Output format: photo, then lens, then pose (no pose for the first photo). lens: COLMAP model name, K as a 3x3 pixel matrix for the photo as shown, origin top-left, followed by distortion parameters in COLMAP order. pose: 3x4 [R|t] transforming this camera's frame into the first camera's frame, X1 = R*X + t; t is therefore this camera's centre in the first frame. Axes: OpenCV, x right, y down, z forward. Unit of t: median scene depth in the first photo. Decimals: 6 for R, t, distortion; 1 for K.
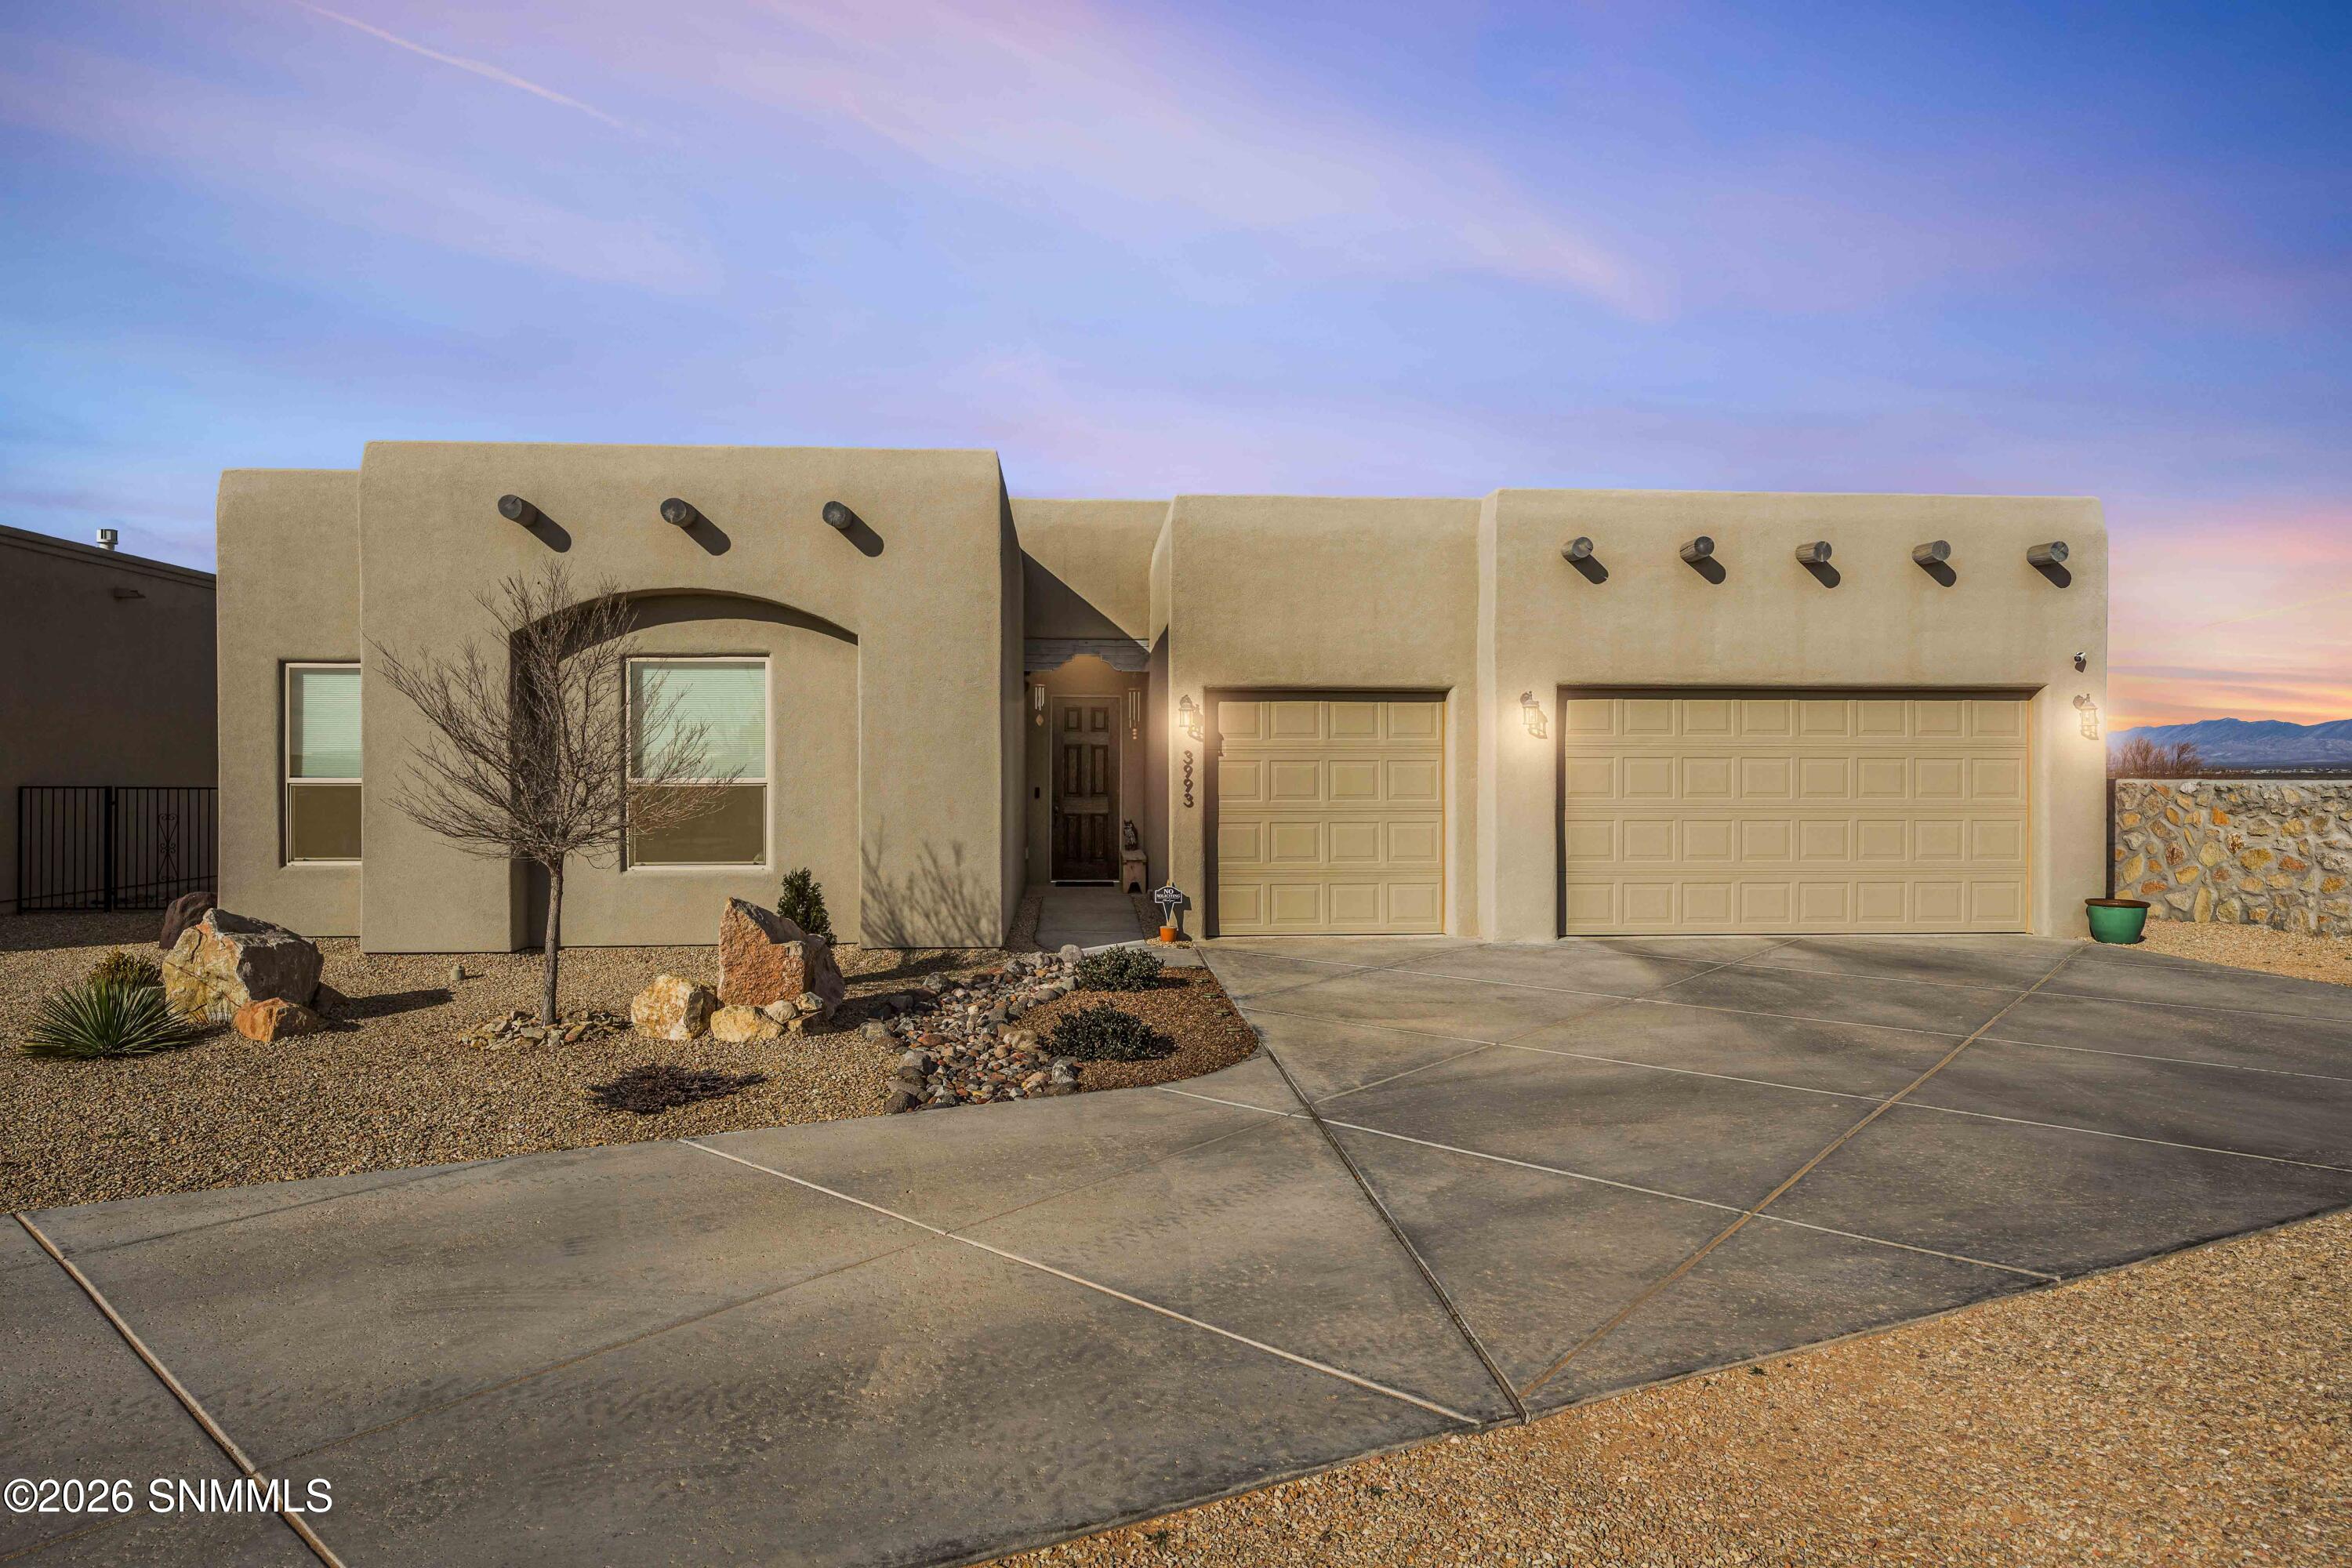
lens RADIAL K [[1336.7, 0, 1162.5], [0, 1336.7, 773.4], [0, 0, 1]] dist [-0.000717, 0.001040]
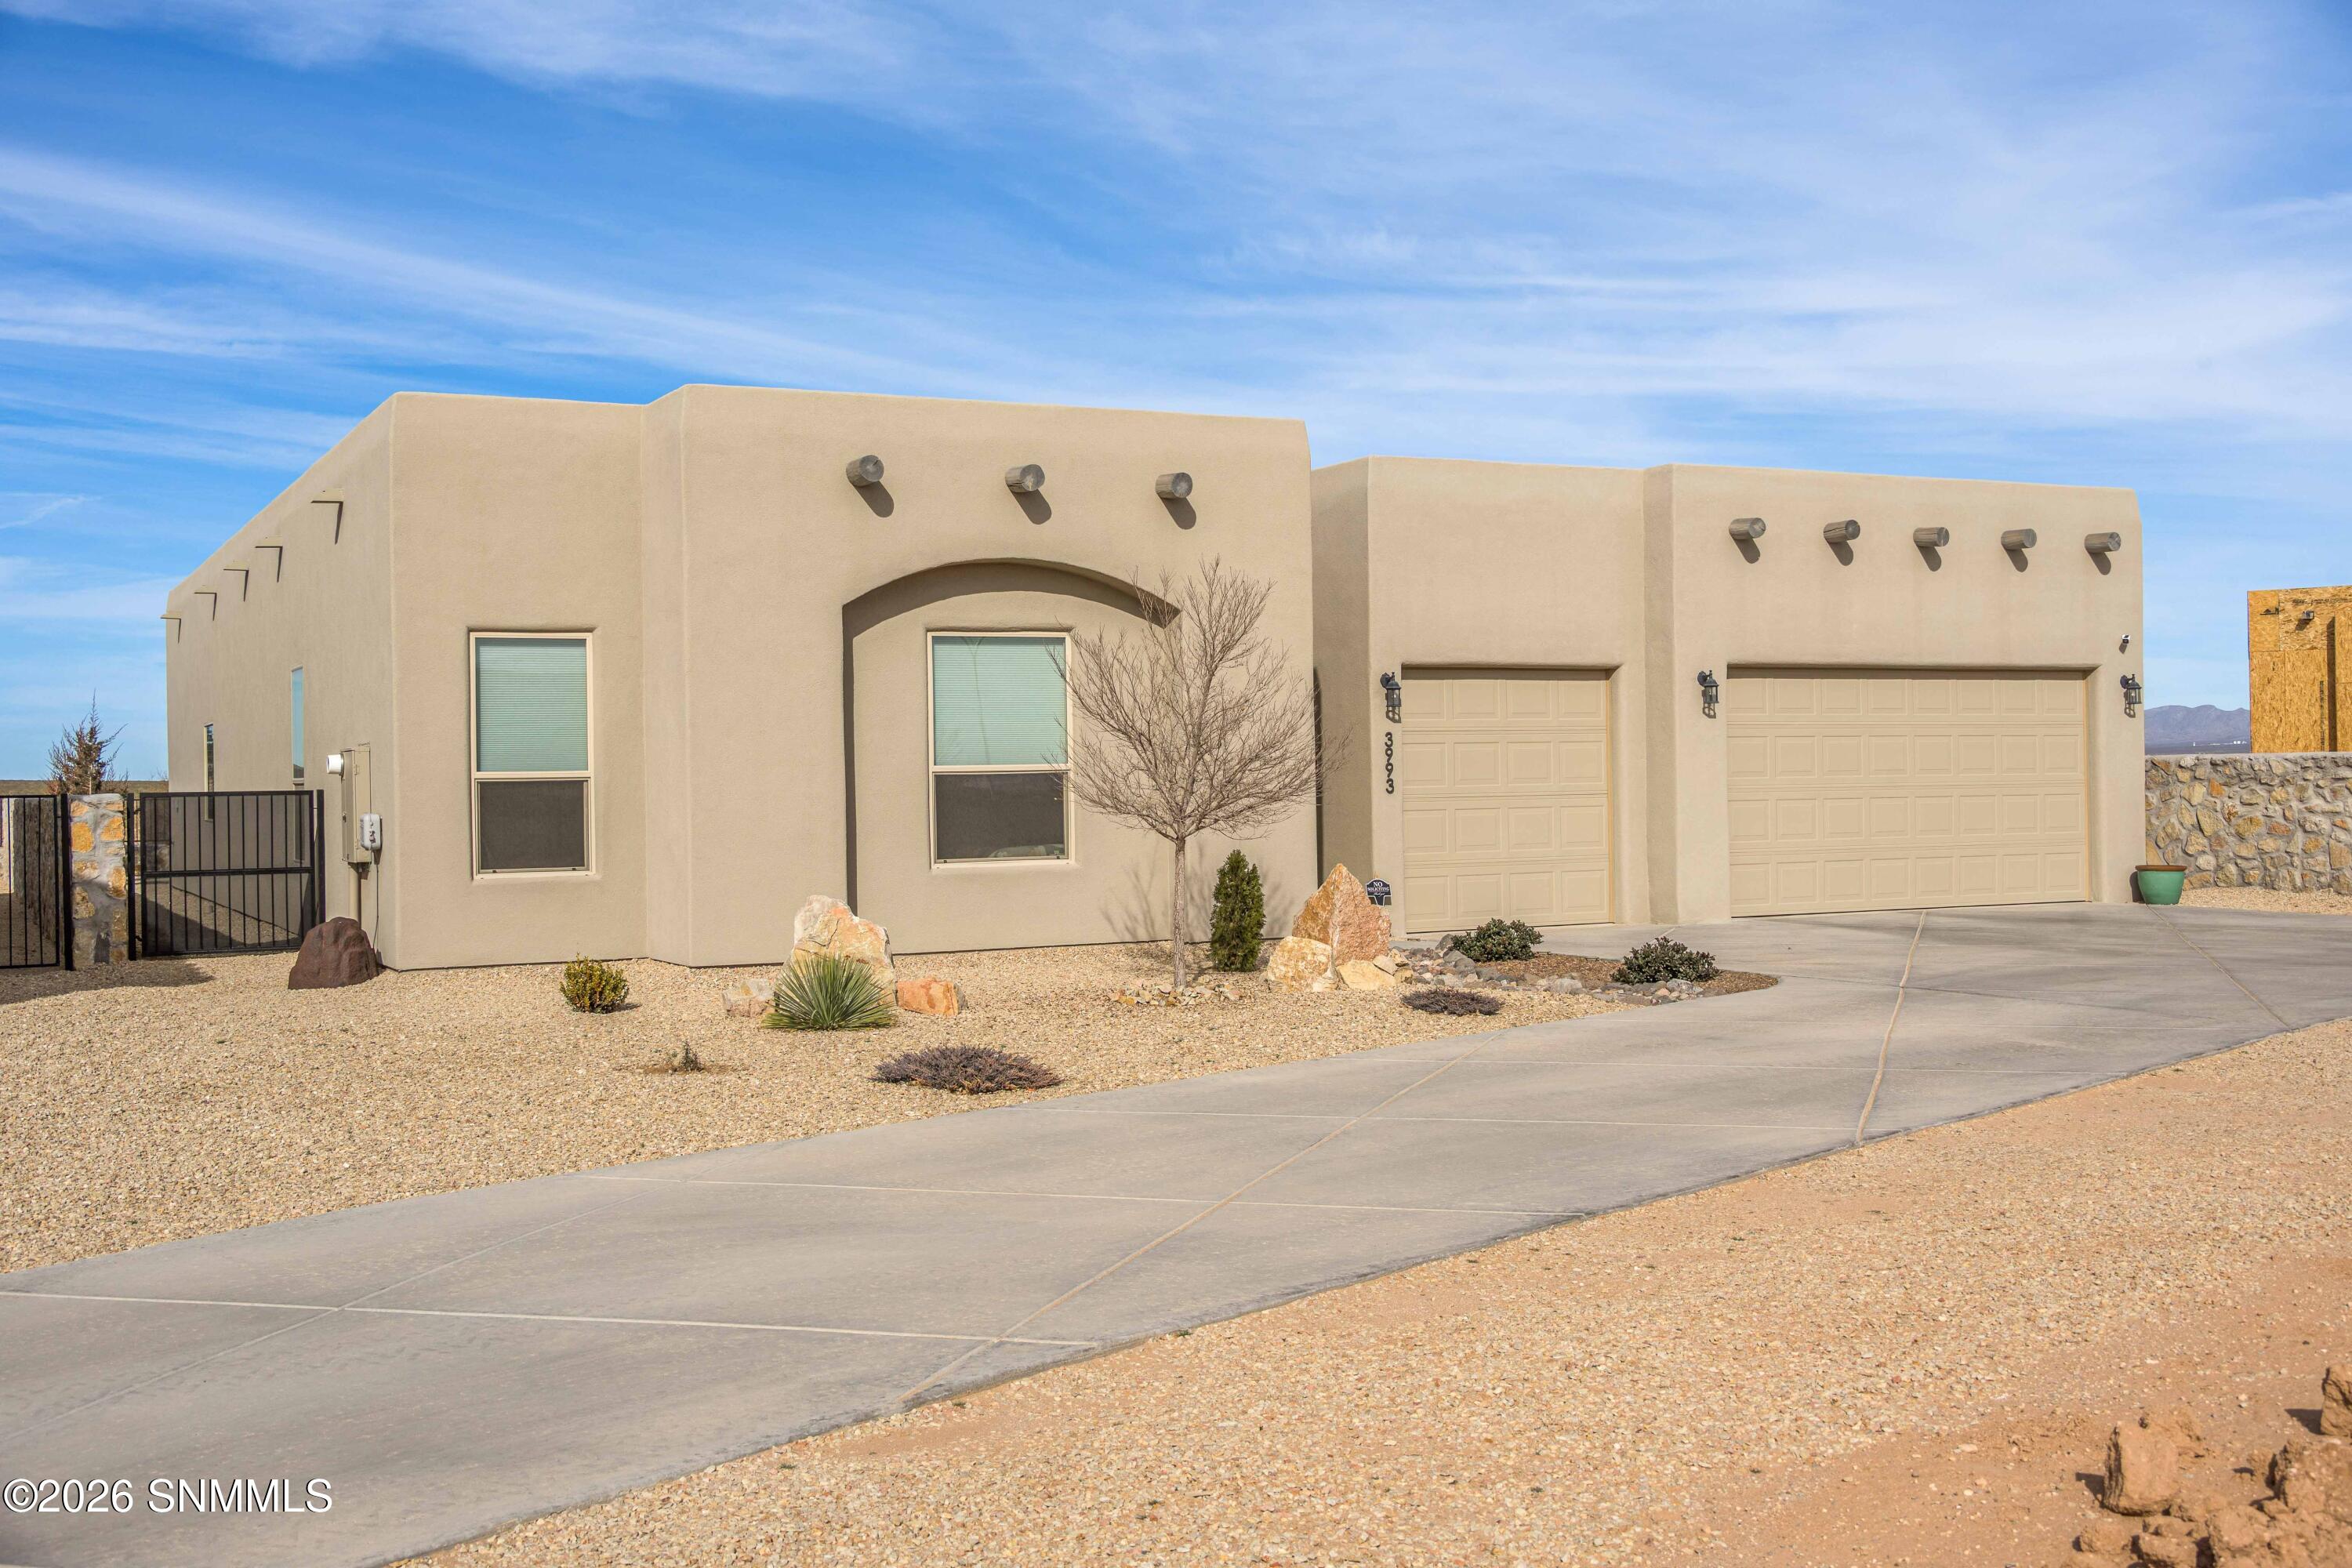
lens RADIAL K [[2586.1, 0, 1180.2], [0, 2586.1, 786.5], [0, 0, 1]] dist [-0.006819, 0.000000]
pose [[0.916321, -0.015352, 0.400151, -0.838363], [0.015125, 0.999879, 0.003725, 0.011602], [-0.400160, 0.002639, 0.916442, -0.589751]]
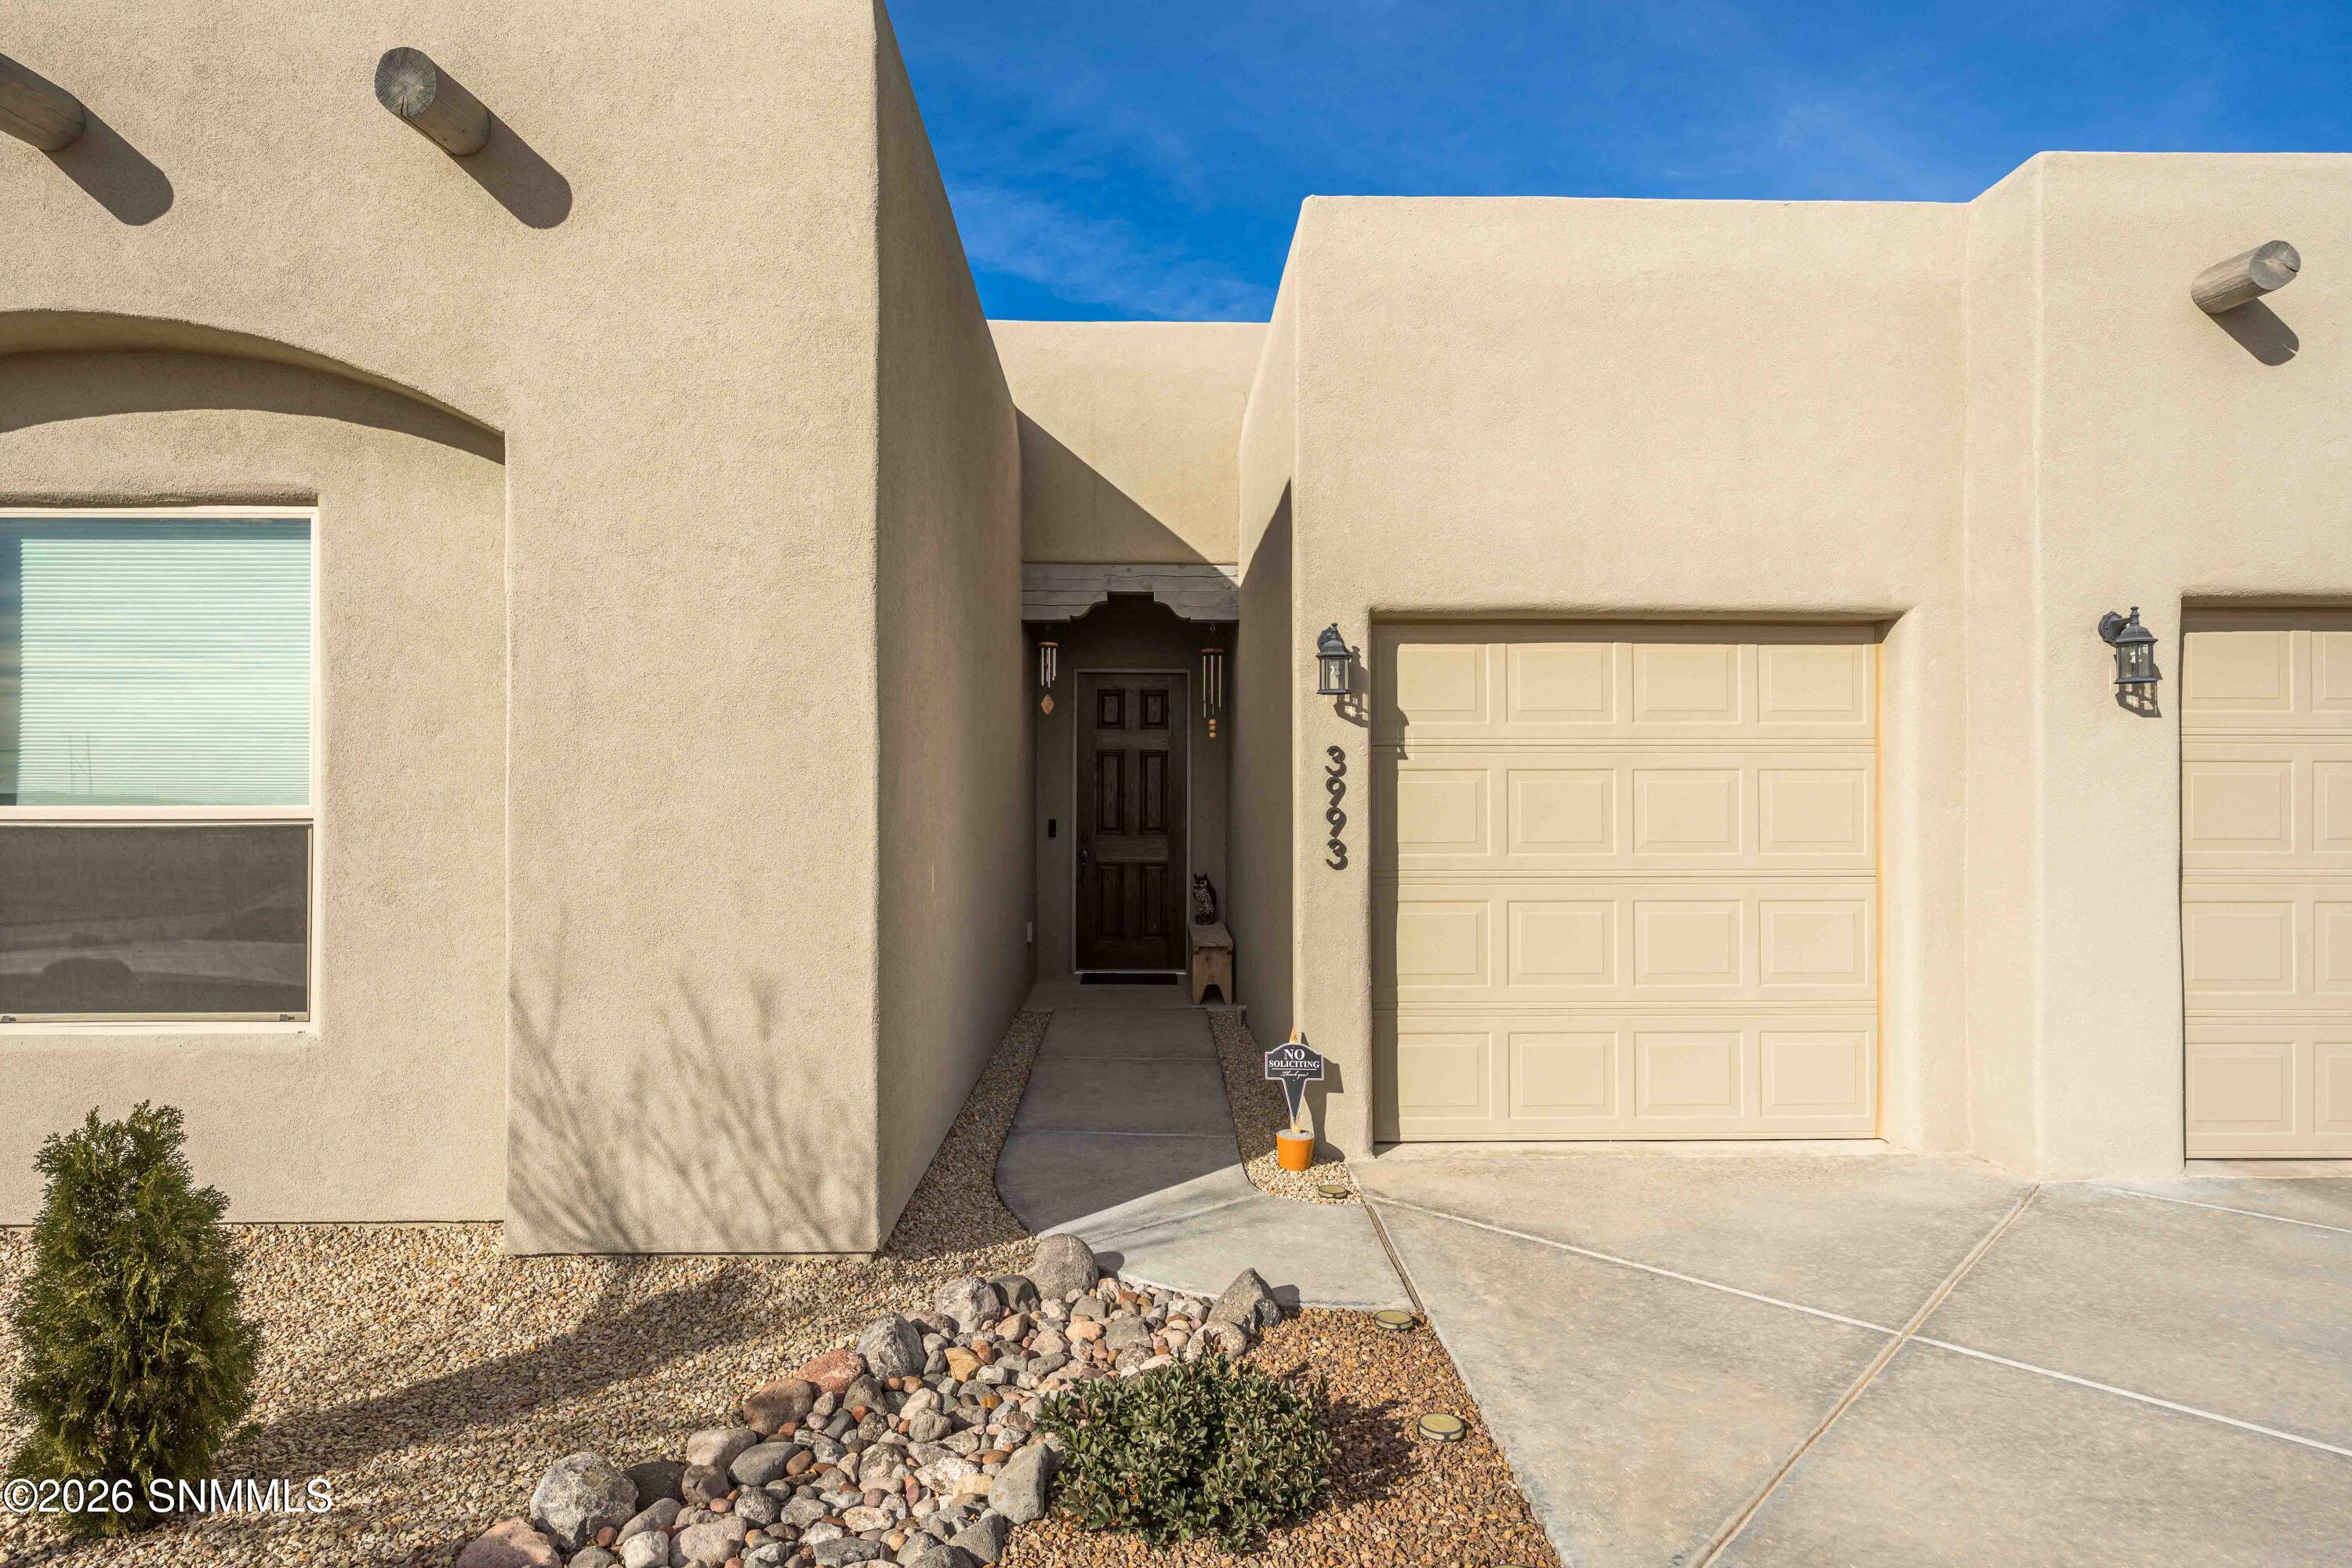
lens RADIAL K [[1260.4, 0, 1173.7], [0, 1260.4, 788.5], [0, 0, 1]] dist [-0.003814, 0.000685]
pose [[0.999139, -0.000066, -0.041499, -0.018902], [-0.000239, 0.999973, -0.007363, 0.000678], [0.041499, 0.007366, 0.999111, 0.568632]]
